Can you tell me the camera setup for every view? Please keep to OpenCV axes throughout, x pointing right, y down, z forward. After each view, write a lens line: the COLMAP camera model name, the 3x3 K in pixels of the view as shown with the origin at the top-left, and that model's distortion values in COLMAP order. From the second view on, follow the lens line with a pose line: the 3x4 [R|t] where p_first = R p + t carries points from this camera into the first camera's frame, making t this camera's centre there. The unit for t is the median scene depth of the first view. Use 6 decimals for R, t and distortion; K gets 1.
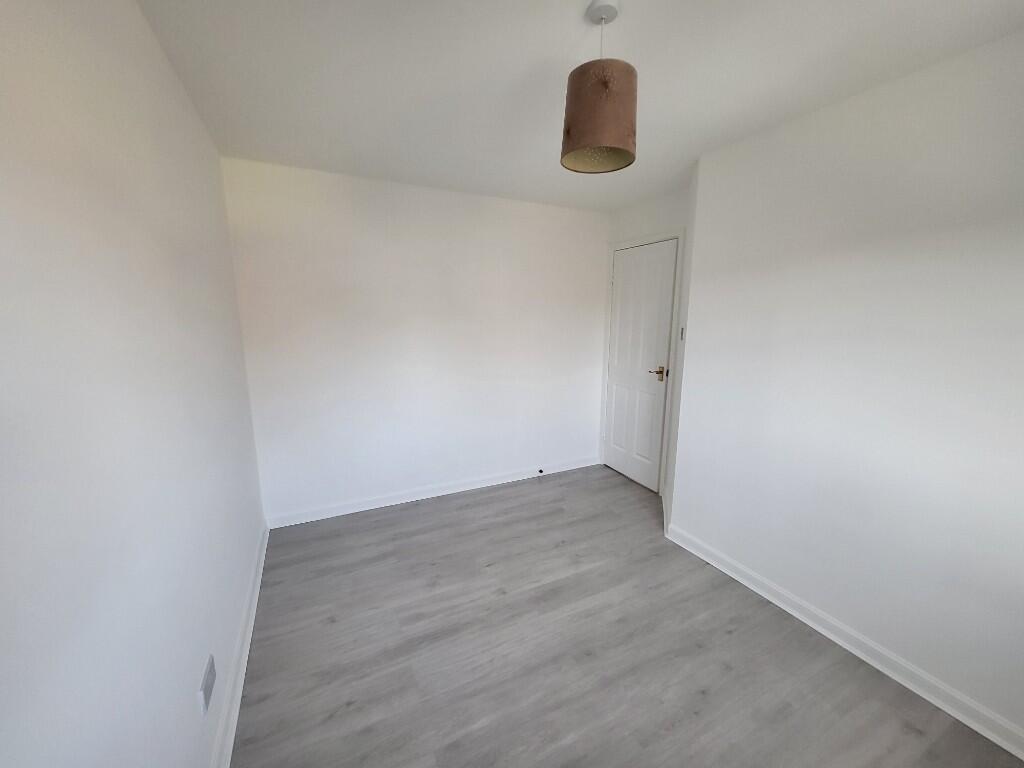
lens RADIAL K [[401.6, 0, 512.0], [0, 401.6, 384.0], [0, 0, 1]] dist [-0.000390, -0.000094]
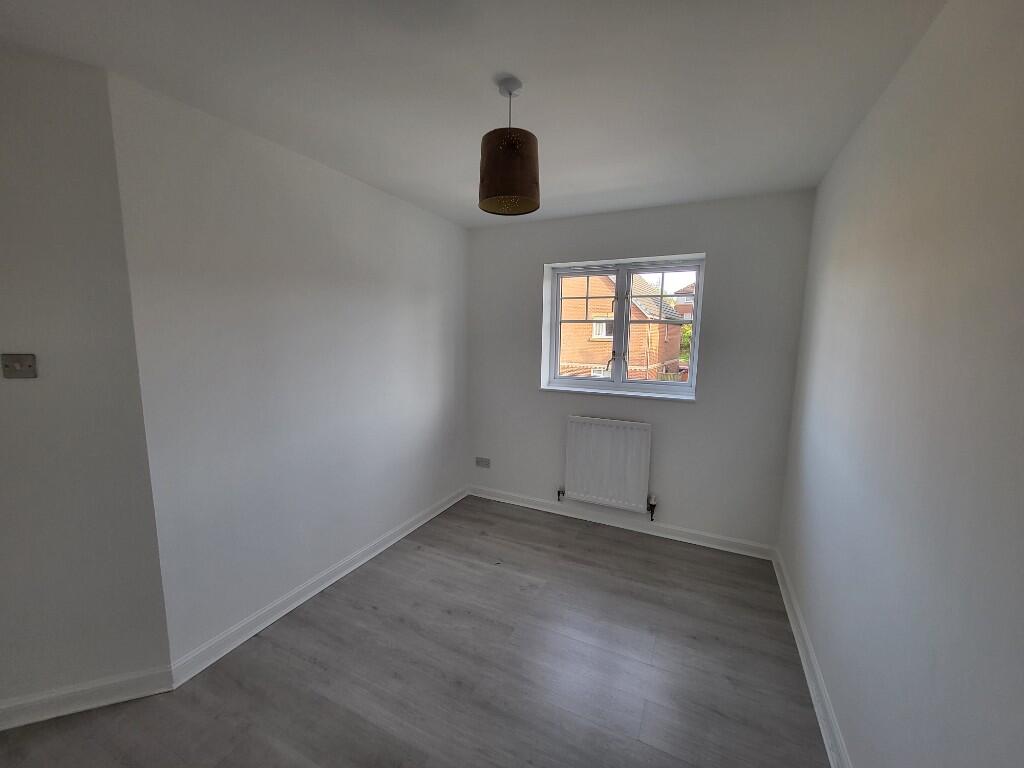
lens RADIAL K [[401.6, 0, 512.0], [0, 401.6, 384.0], [0, 0, 1]] dist [-0.000390, -0.000094]
pose [[-0.613688, -0.107318, 0.782221, -0.609580], [0.124526, 0.965164, 0.230113, -0.249383], [-0.779667, 0.238625, -0.578945, 1.377274]]
